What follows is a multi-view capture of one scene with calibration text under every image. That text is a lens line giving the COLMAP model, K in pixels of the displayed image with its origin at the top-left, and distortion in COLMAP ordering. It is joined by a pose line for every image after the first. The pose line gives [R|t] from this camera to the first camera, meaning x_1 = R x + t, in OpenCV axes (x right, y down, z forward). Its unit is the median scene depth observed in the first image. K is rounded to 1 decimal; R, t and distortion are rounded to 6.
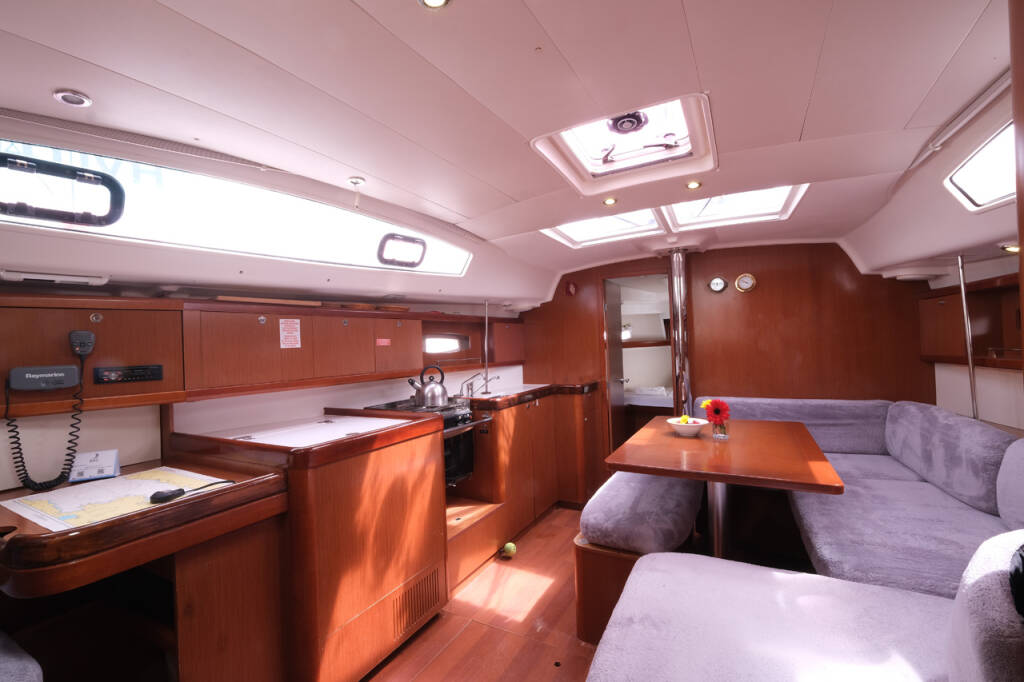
lens RADIAL K [[440.4, 0, 512.3], [0, 440.4, 339.7], [0, 0, 1]] dist [-0.001987, -0.000180]
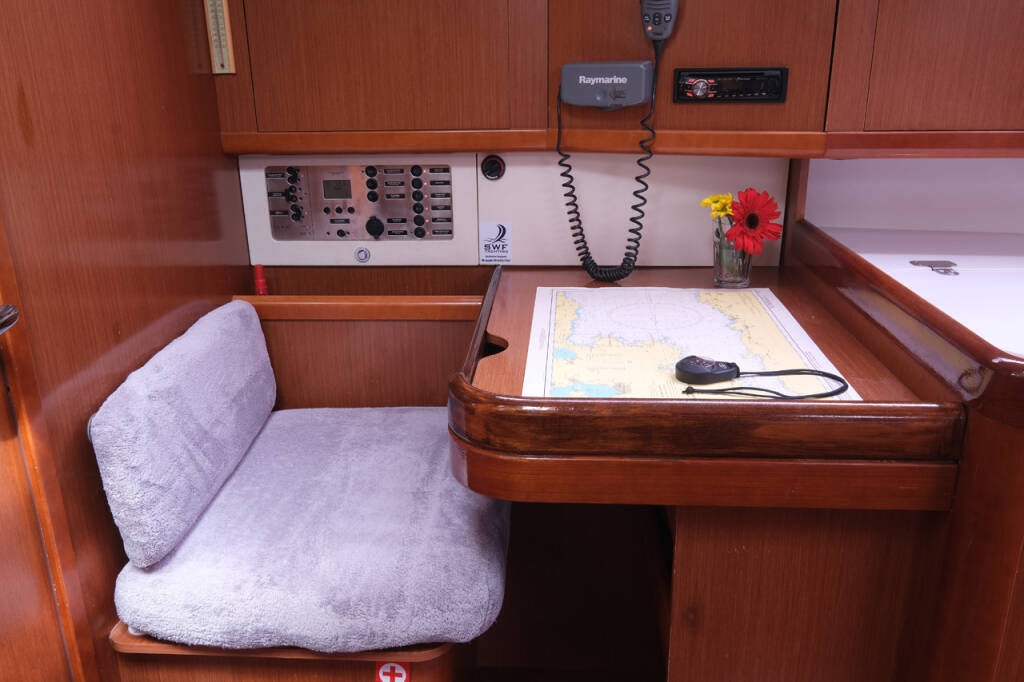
lens RADIAL K [[852.3, 0, 511.9], [0, 852.3, 343.4], [0, 0, 1]] dist [-0.001387, 0.003621]
pose [[0.414942, 0.322986, -0.850590, -0.100760], [0.012375, 0.932781, 0.360232, 0.003950], [0.909764, -0.160001, 0.383053, 0.402013]]
